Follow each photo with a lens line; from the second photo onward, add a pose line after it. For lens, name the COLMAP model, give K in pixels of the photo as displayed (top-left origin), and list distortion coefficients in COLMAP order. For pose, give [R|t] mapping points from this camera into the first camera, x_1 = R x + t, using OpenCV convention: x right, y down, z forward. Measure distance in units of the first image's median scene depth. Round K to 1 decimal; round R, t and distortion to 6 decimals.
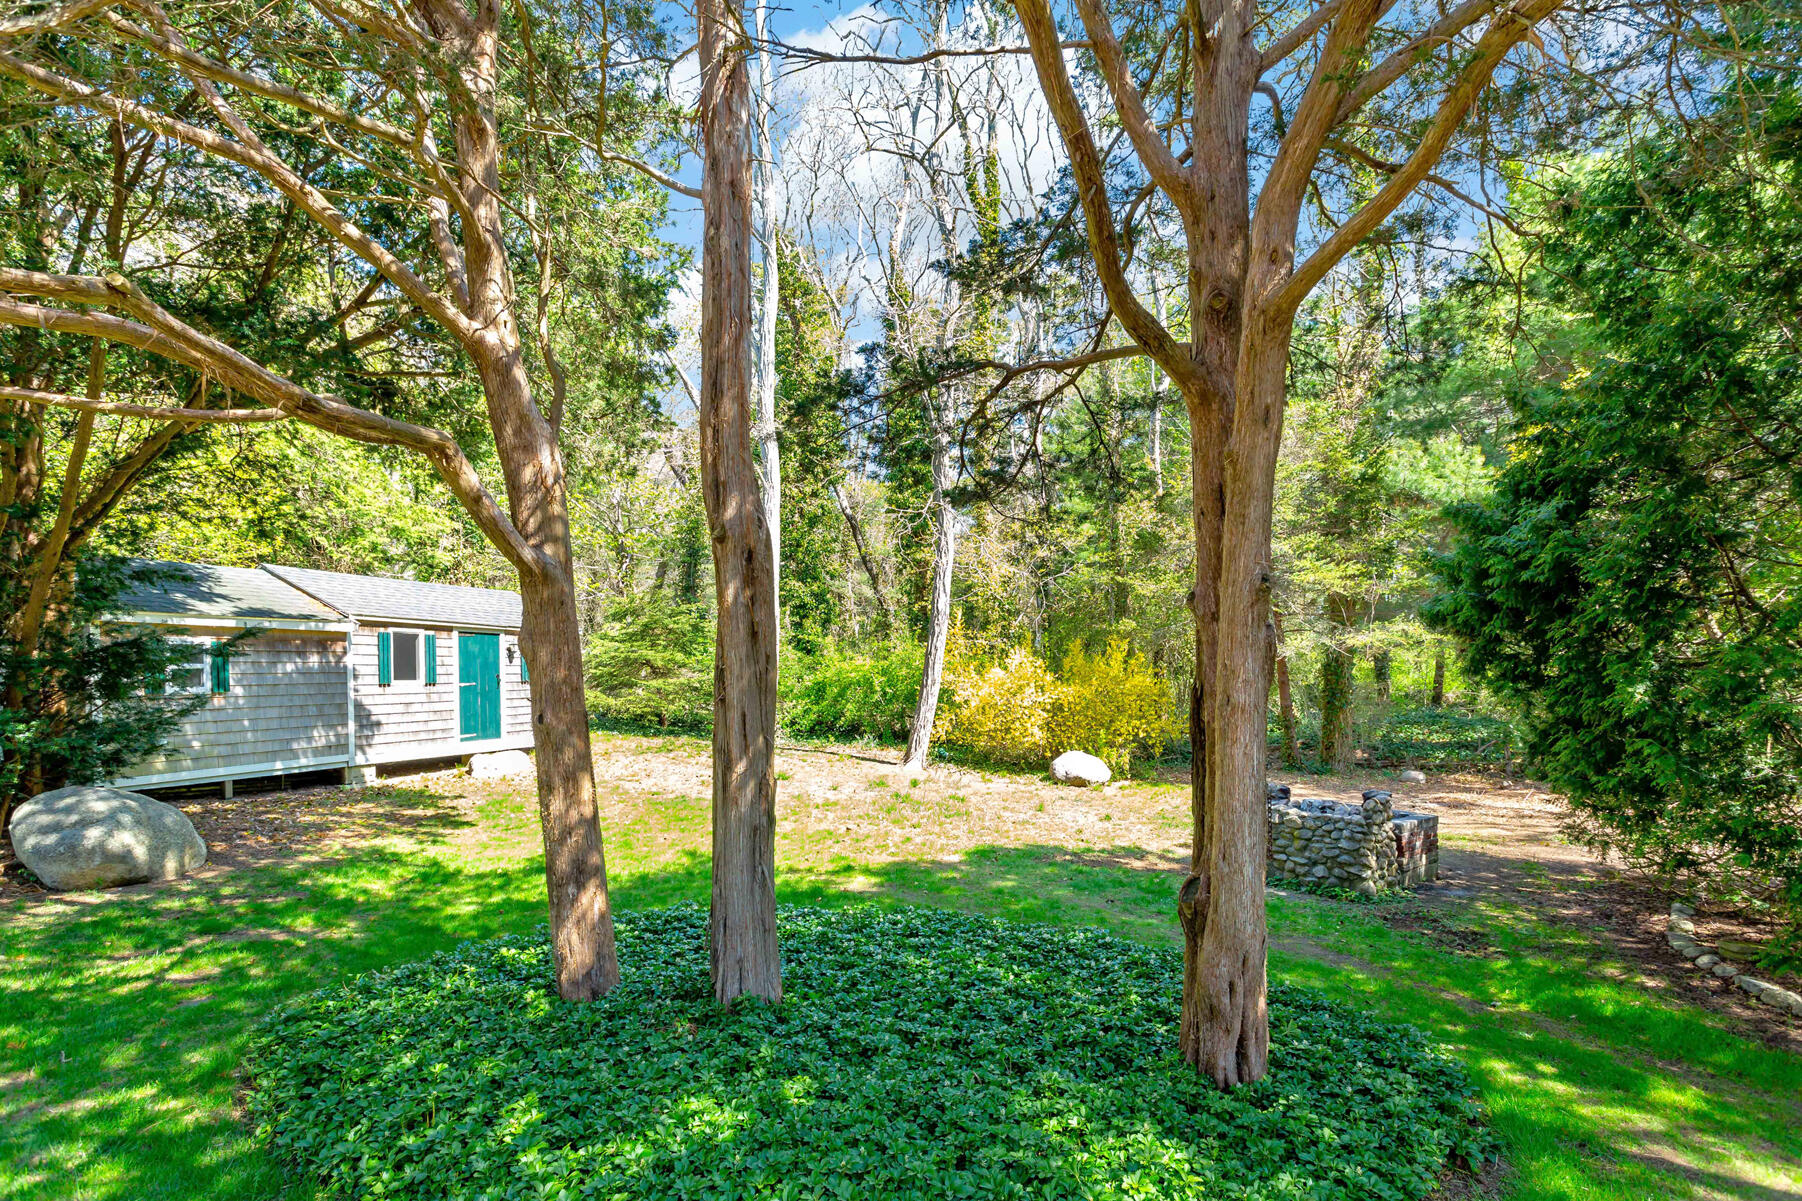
lens RADIAL K [[905.3, 0, 907.4], [0, 905.3, 671.6], [0, 0, 1]] dist [0.000403, 0.000332]
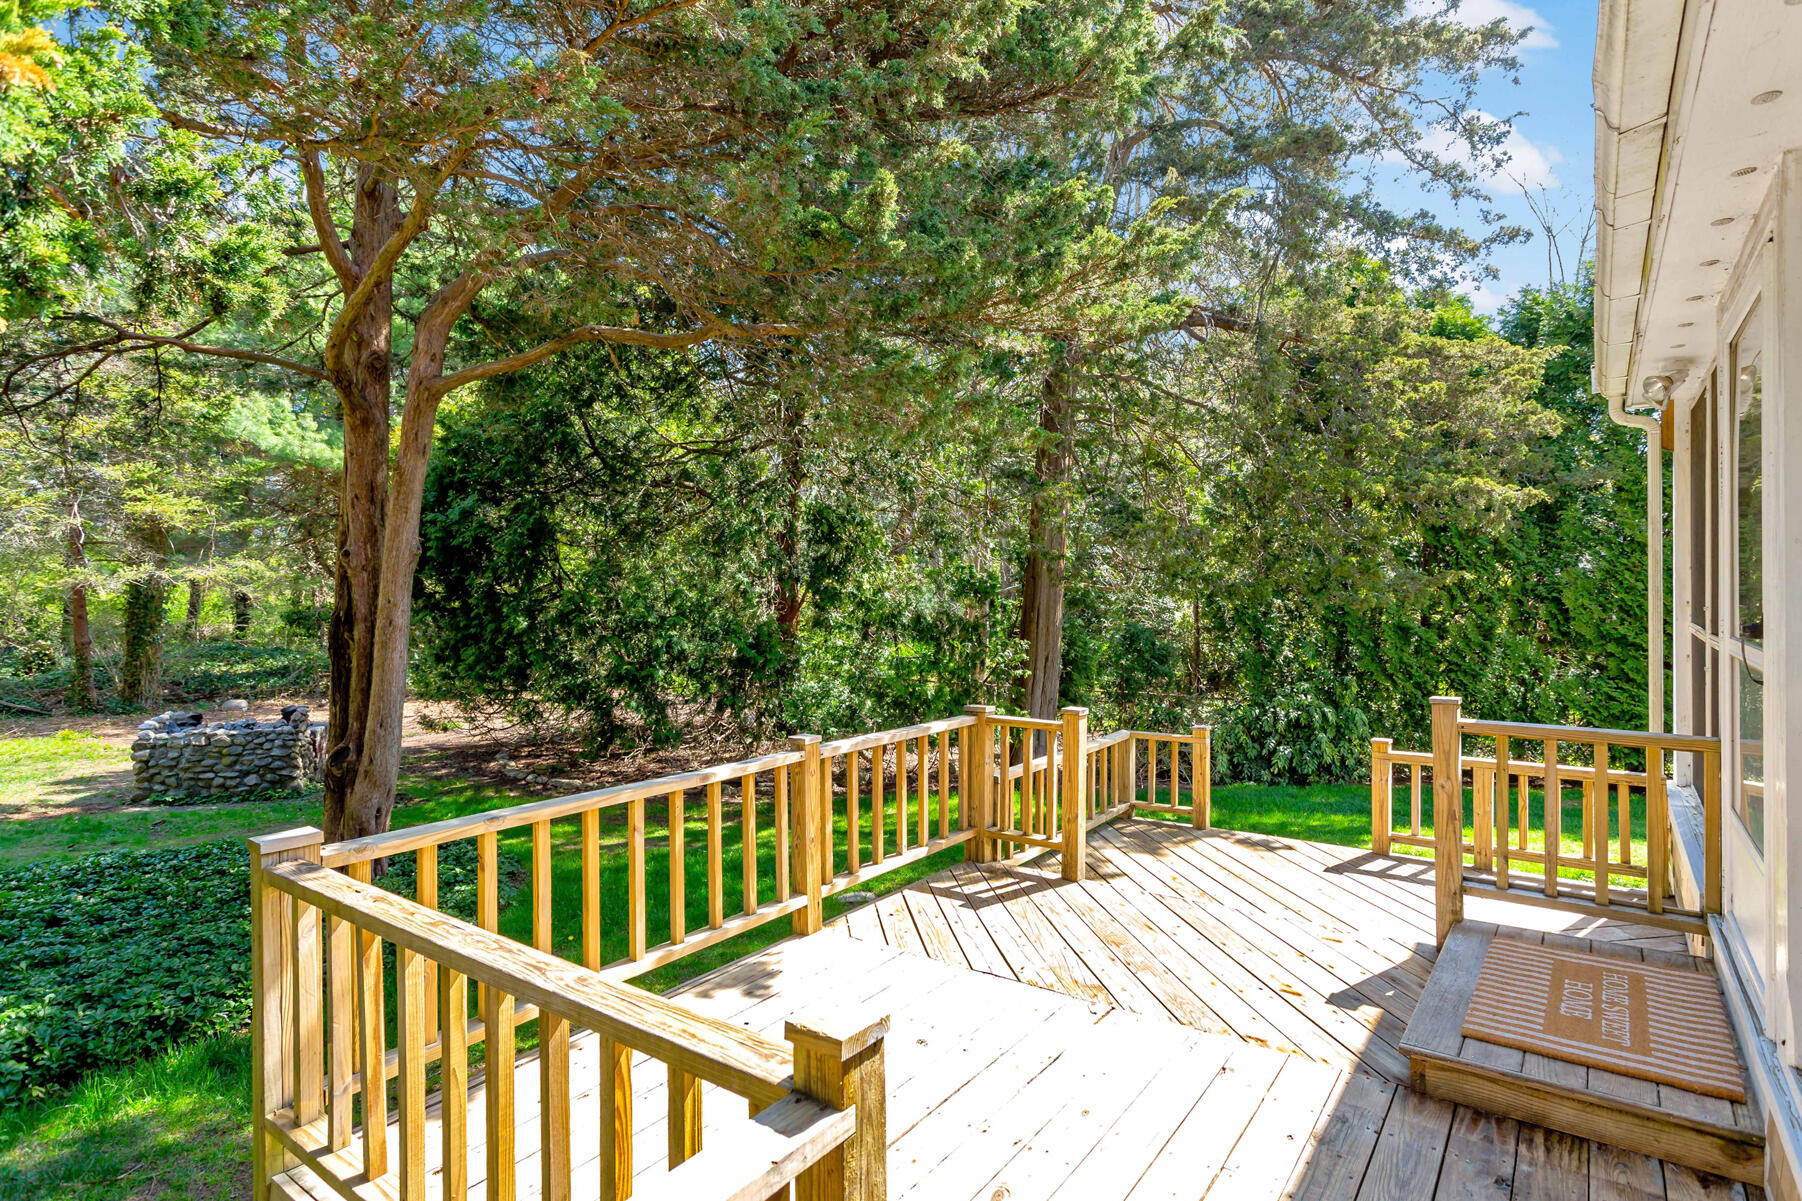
lens RADIAL K [[886.1, 0, 927.5], [0, 886.1, 598.8], [0, 0, 1]] dist [0.001386, 0.000415]
pose [[0.301771, 0.007393, 0.953352, -0.264030], [-0.000579, 0.999971, -0.007571, 0.000345], [-0.953380, 0.001733, 0.301767, -0.110823]]
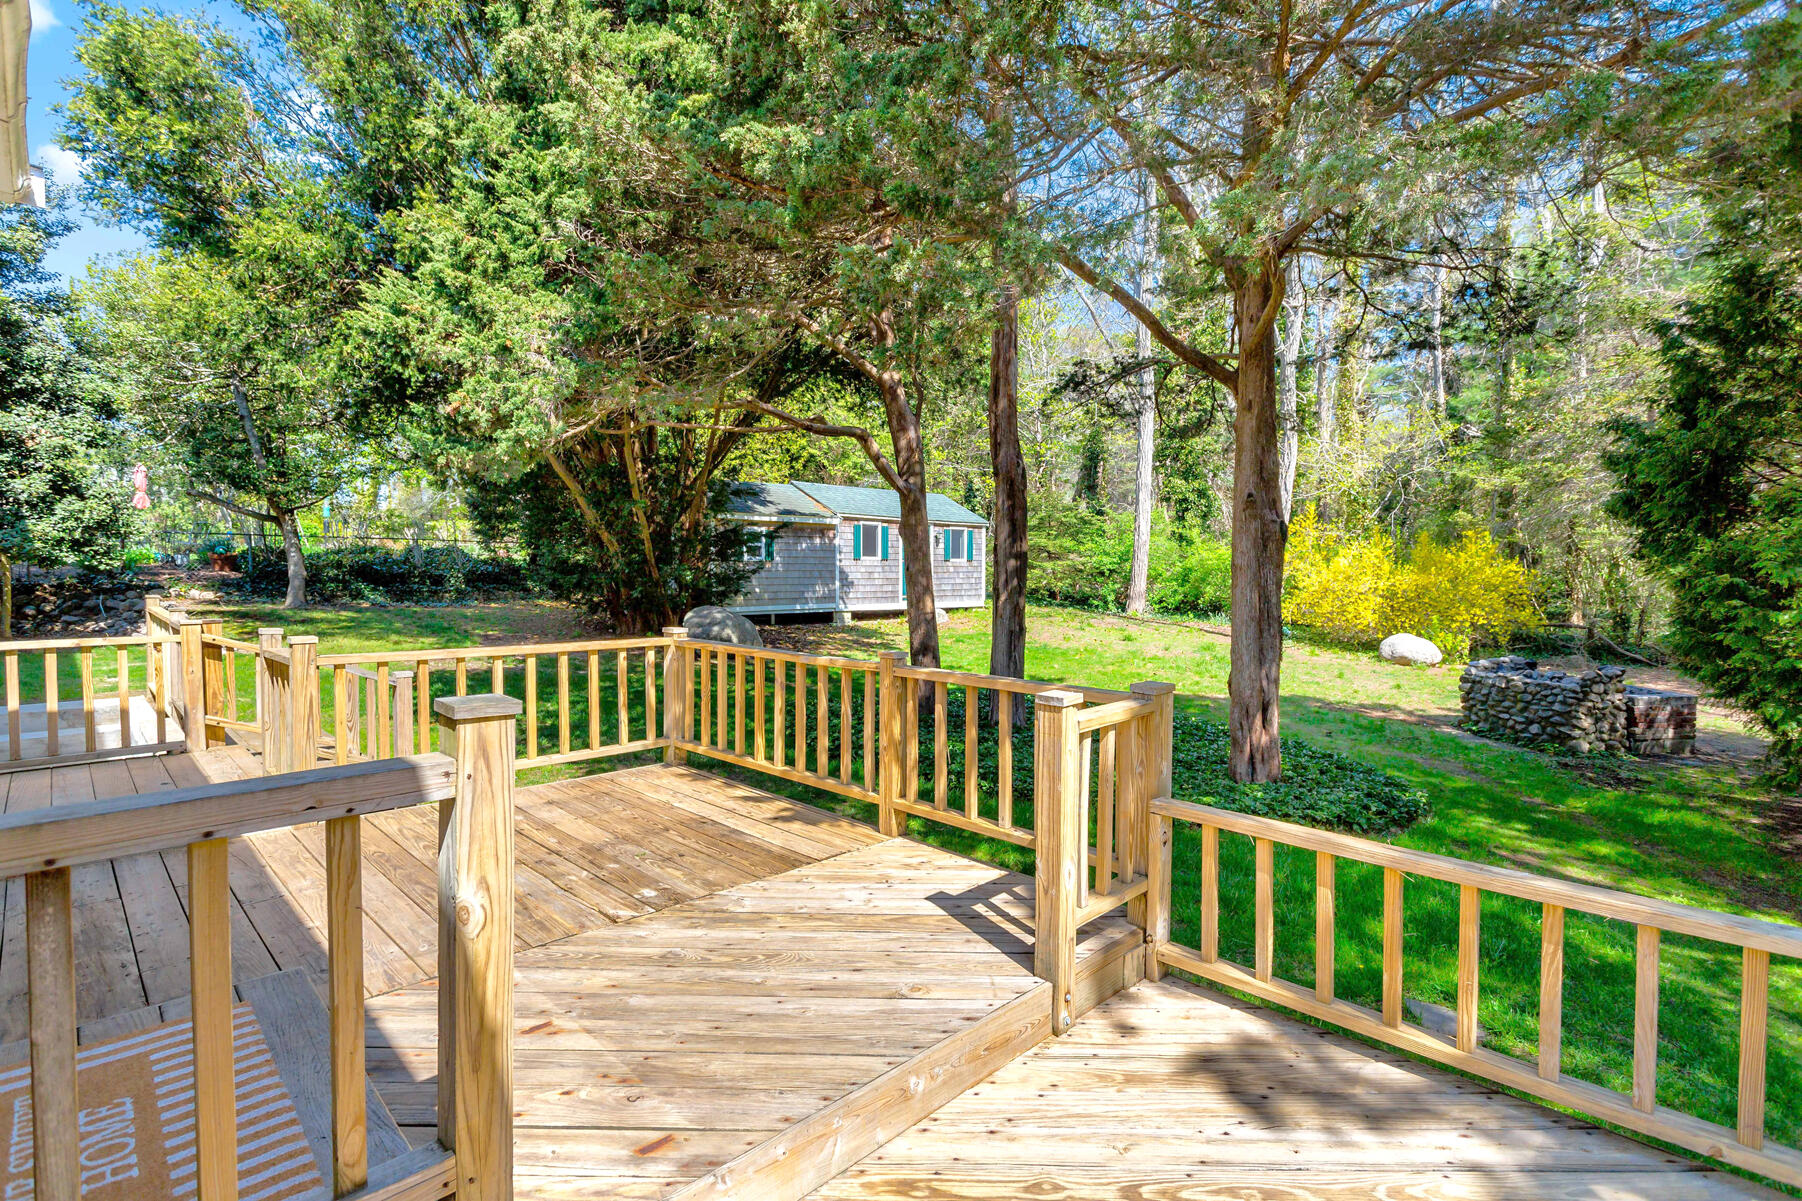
lens RADIAL K [[886.1, 0, 927.5], [0, 886.1, 598.8], [0, 0, 1]] dist [0.001386, 0.000415]
pose [[0.891721, 0.036726, -0.451094, 0.199508], [-0.018792, 0.998847, 0.044172, 0.013220], [0.452196, -0.030912, 0.891383, -0.270938]]
